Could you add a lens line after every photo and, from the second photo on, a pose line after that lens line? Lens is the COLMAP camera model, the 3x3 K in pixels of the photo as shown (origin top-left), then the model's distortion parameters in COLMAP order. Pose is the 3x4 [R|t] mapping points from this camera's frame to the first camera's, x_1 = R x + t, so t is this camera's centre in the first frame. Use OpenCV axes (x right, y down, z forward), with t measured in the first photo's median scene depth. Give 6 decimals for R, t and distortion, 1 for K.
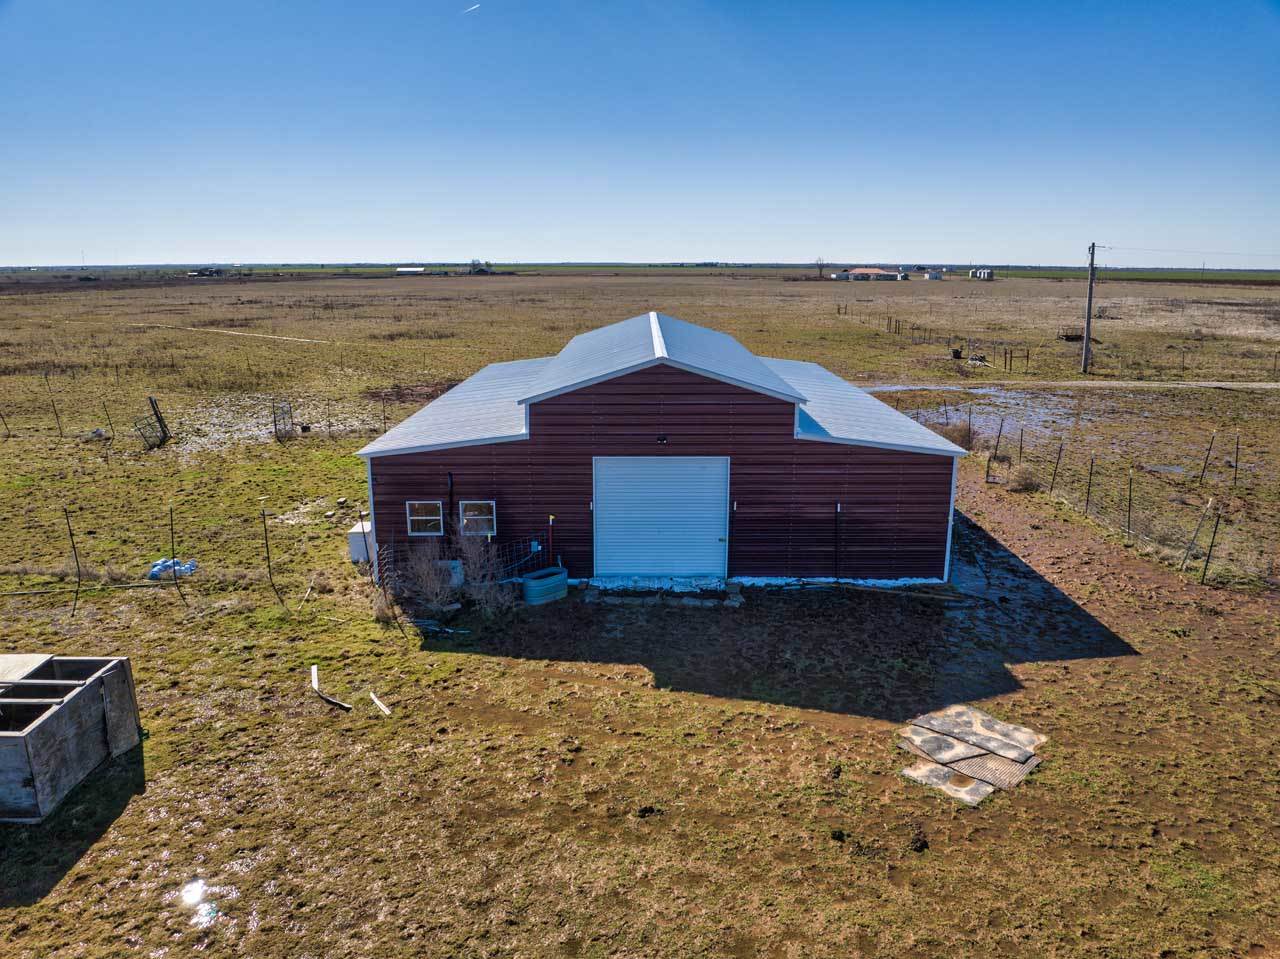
lens RADIAL K [[903.9, 0, 640.0], [0, 903.9, 479.5], [0, 0, 1]] dist [-0.043414, 0.005499]
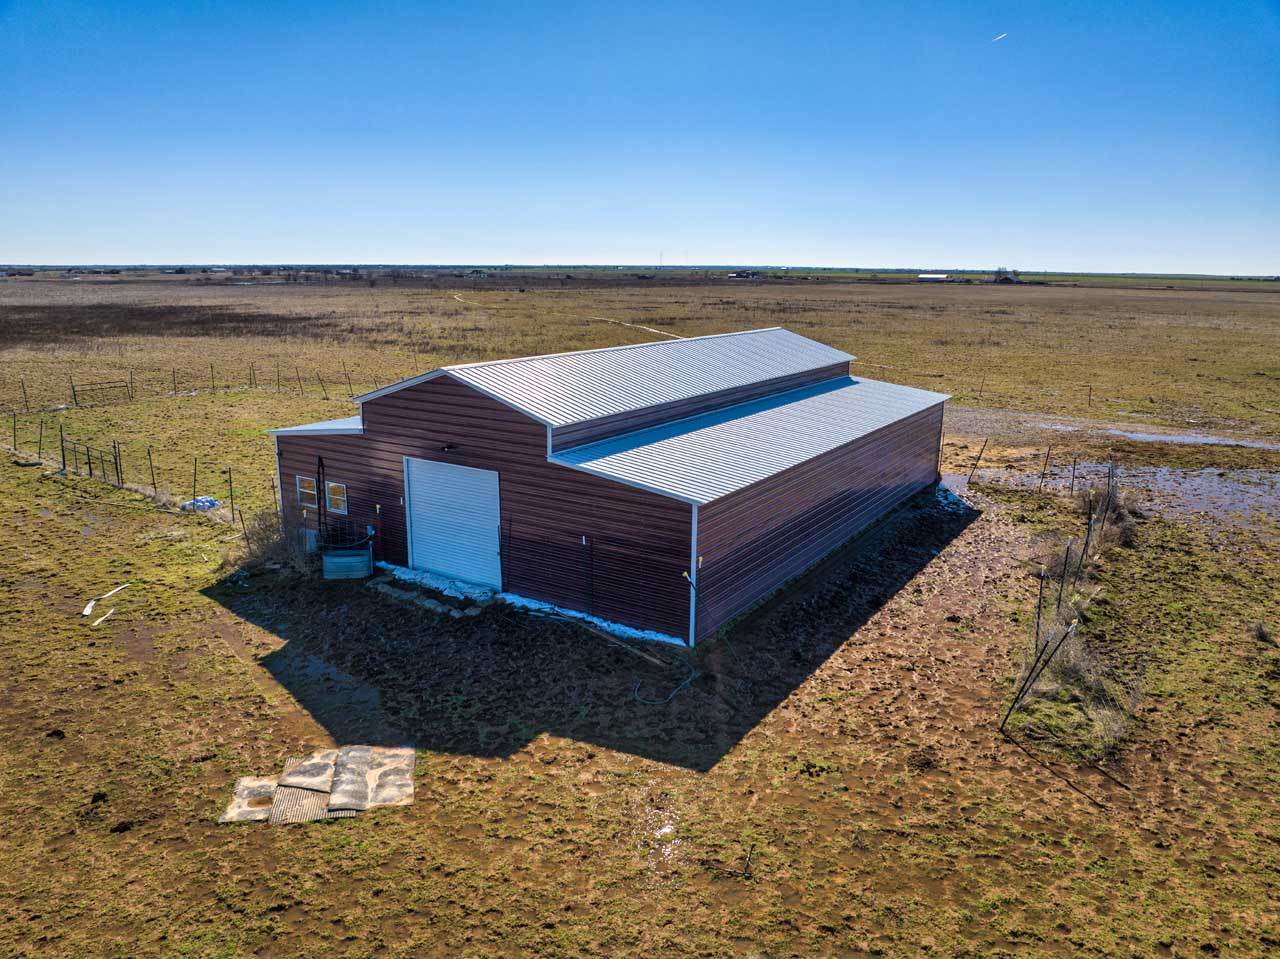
lens RADIAL K [[903.9, 0, 640.0], [0, 903.9, 479.5], [0, 0, 1]] dist [-0.043414, 0.005499]
pose [[0.843381, 0.131227, -0.521045, 0.783839], [-0.134354, 0.990418, 0.031969, -0.072693], [0.520247, 0.043042, 0.852930, 0.232300]]
